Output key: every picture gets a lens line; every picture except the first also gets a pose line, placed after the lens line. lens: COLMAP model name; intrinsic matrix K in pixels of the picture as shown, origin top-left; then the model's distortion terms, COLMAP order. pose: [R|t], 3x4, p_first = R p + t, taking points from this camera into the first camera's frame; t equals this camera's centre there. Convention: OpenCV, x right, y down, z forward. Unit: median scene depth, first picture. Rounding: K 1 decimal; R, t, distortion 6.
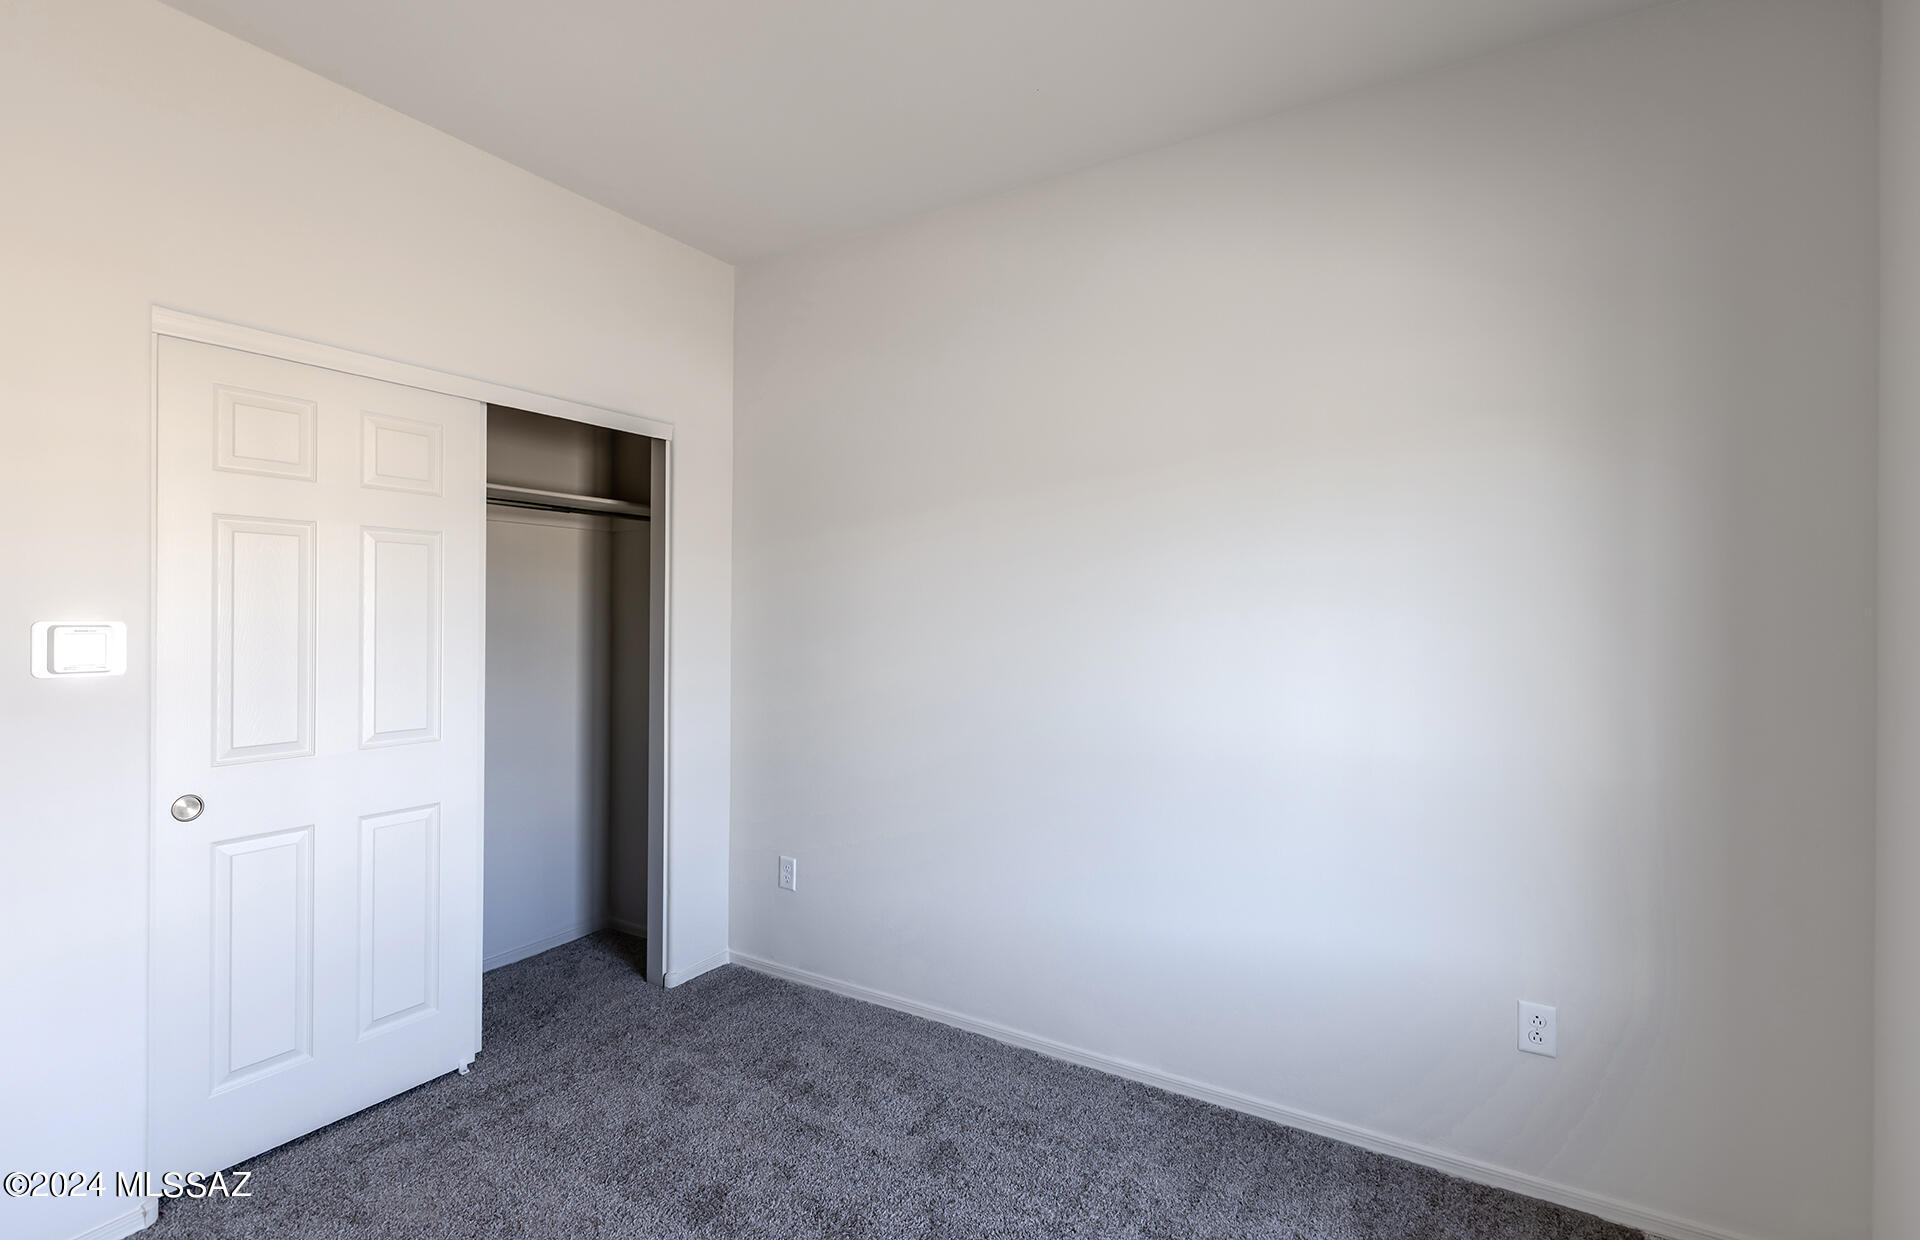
lens RADIAL K [[900.6, 0, 964.1], [0, 900.6, 609.2], [0, 0, 1]] dist [0.001068, -0.000029]
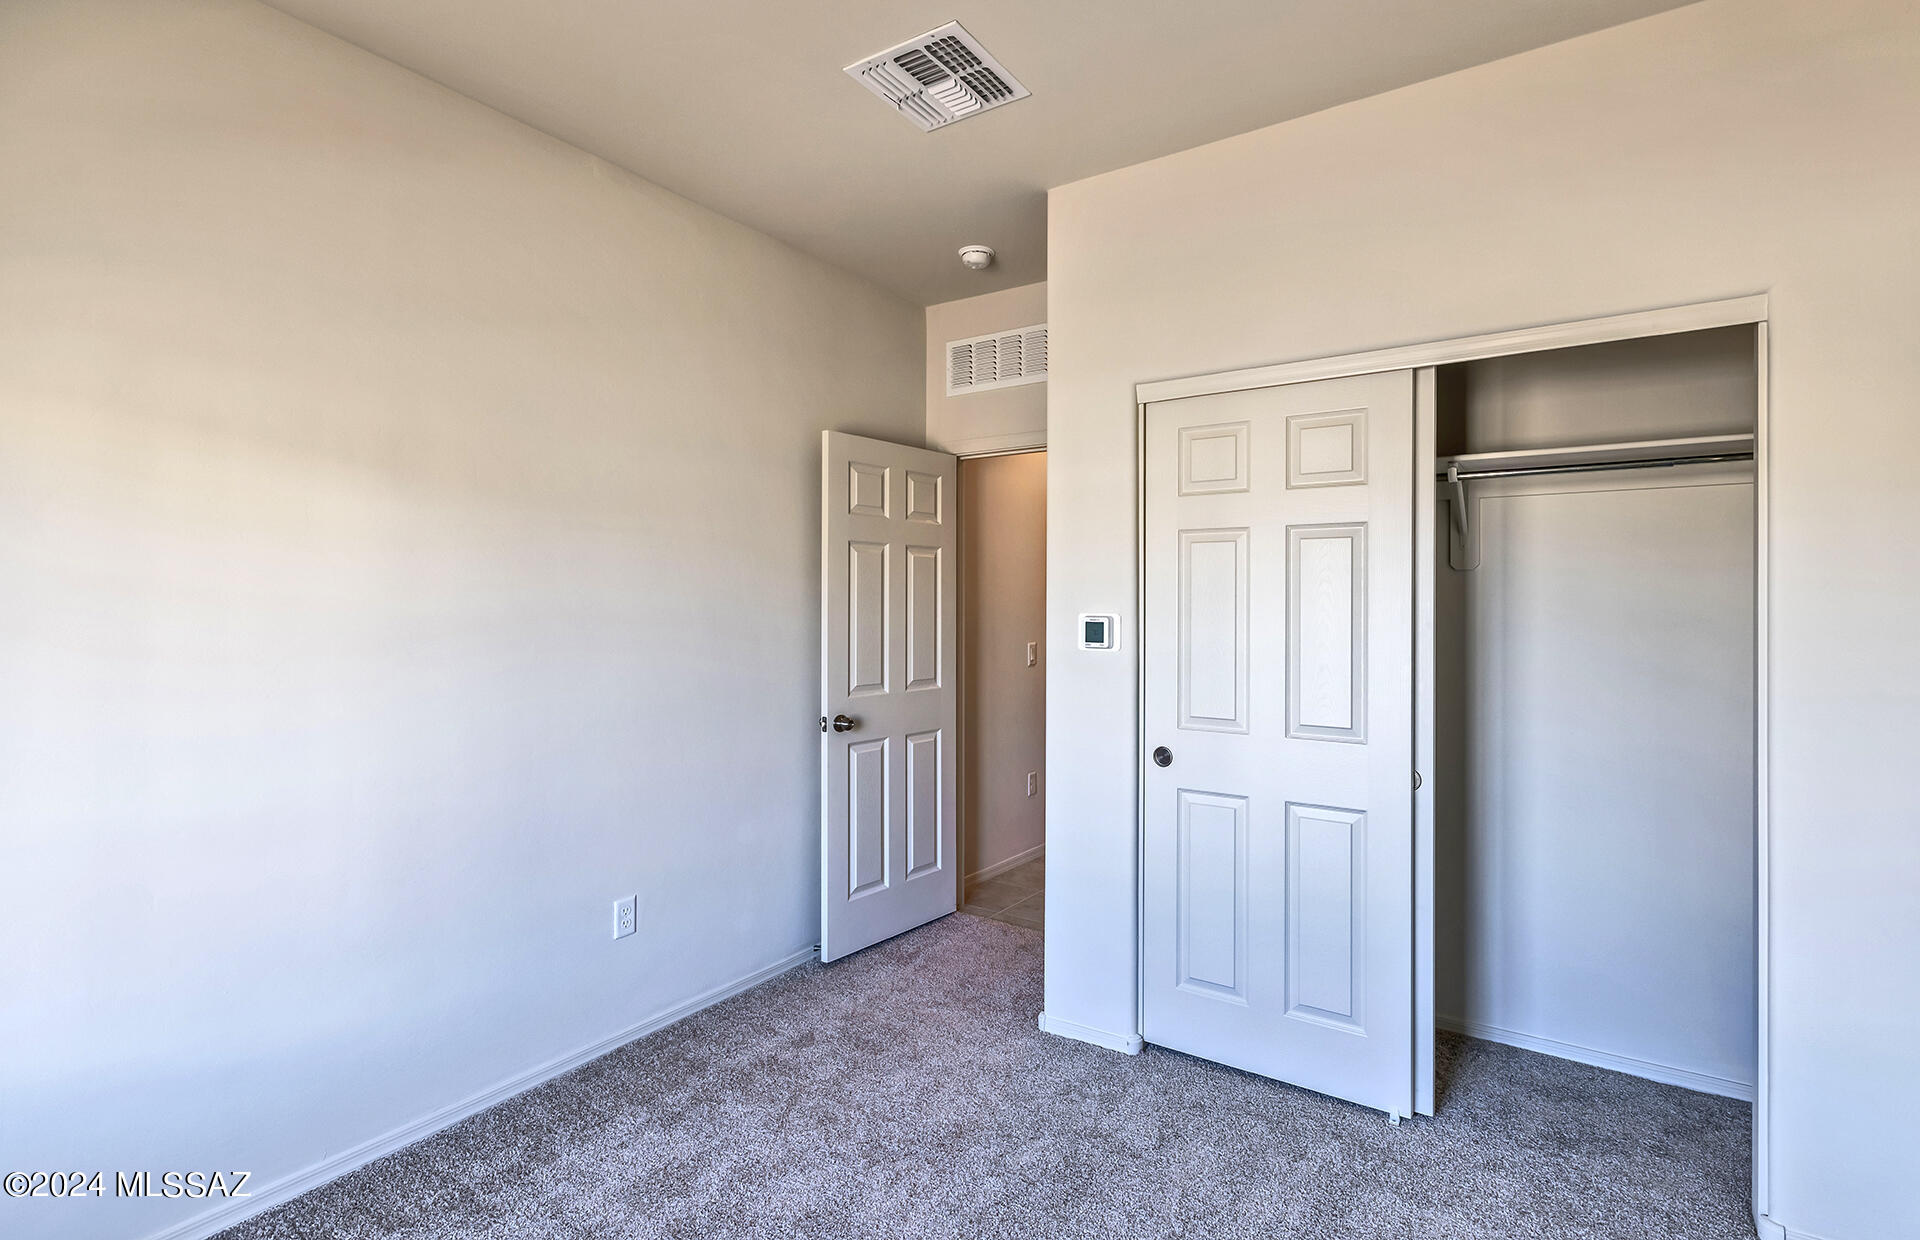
lens RADIAL K [[900.6, 0, 964.1], [0, 900.6, 609.2], [0, 0, 1]] dist [0.001068, -0.000029]
pose [[-0.079314, -0.004265, -0.996841, 0.428012], [-0.000269, 0.999991, -0.004257, 0.010110], [0.996850, -0.000070, -0.079315, 0.741120]]
